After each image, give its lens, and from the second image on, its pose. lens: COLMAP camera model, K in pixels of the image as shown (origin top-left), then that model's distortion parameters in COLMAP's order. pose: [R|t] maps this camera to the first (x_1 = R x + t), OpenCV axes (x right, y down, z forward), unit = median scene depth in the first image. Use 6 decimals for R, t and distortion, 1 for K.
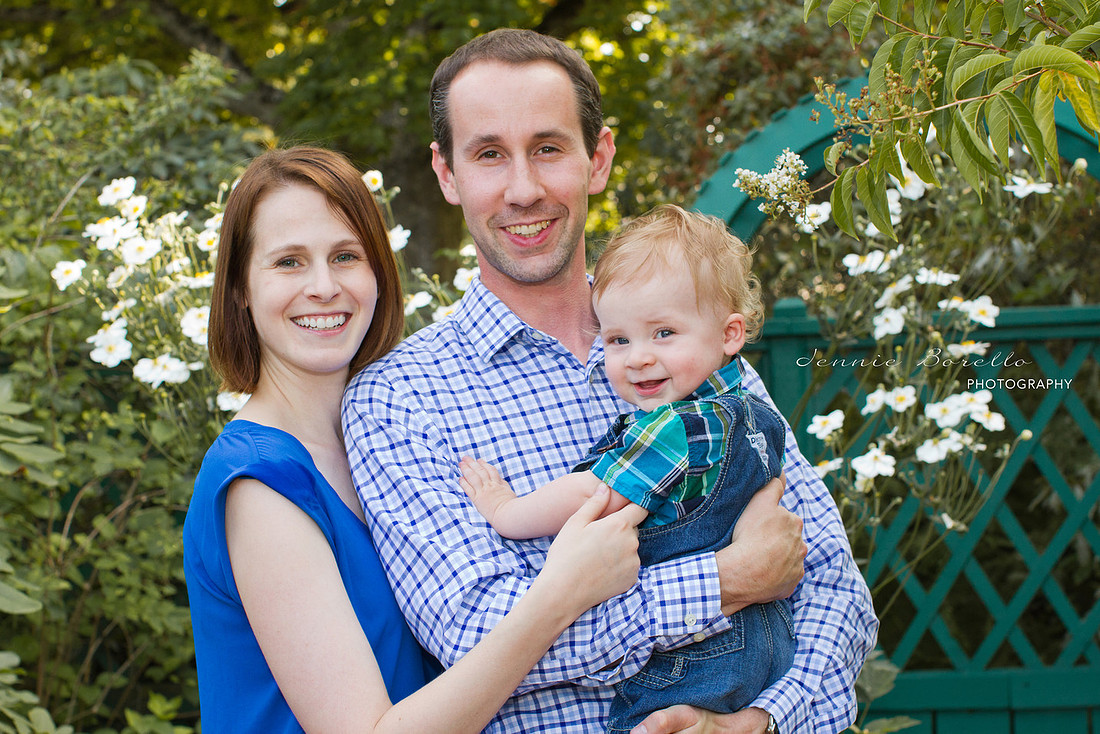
lens RADIAL K [[2716.4, 0, 549.7], [0, 2716.4, 332.6], [0, 0, 1]] dist [-0.172188, -0.014767]
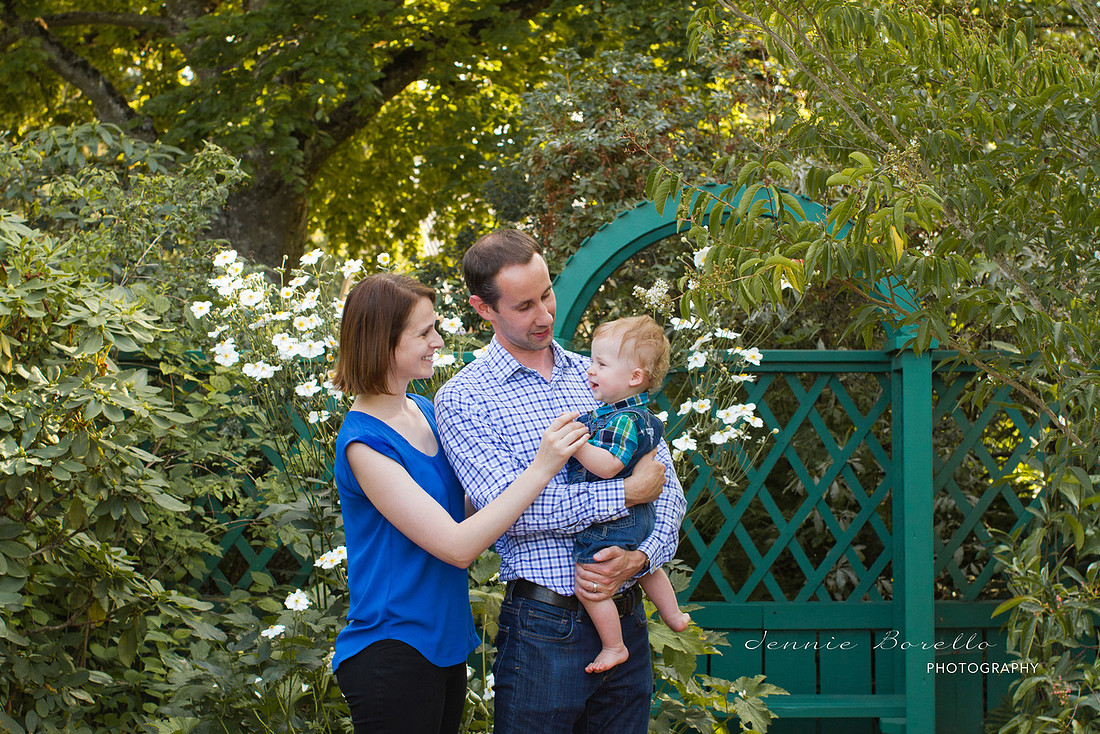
lens RADIAL K [[2882.8, 0, 550.0], [0, 2882.8, 367.0], [0, 0, 1]] dist [-0.194642, 0.295834]
pose [[0.995412, 0.041395, 0.086261, -0.116120], [-0.042117, 0.999091, 0.006564, -0.007206], [-0.085911, -0.010167, 0.996251, -0.751152]]
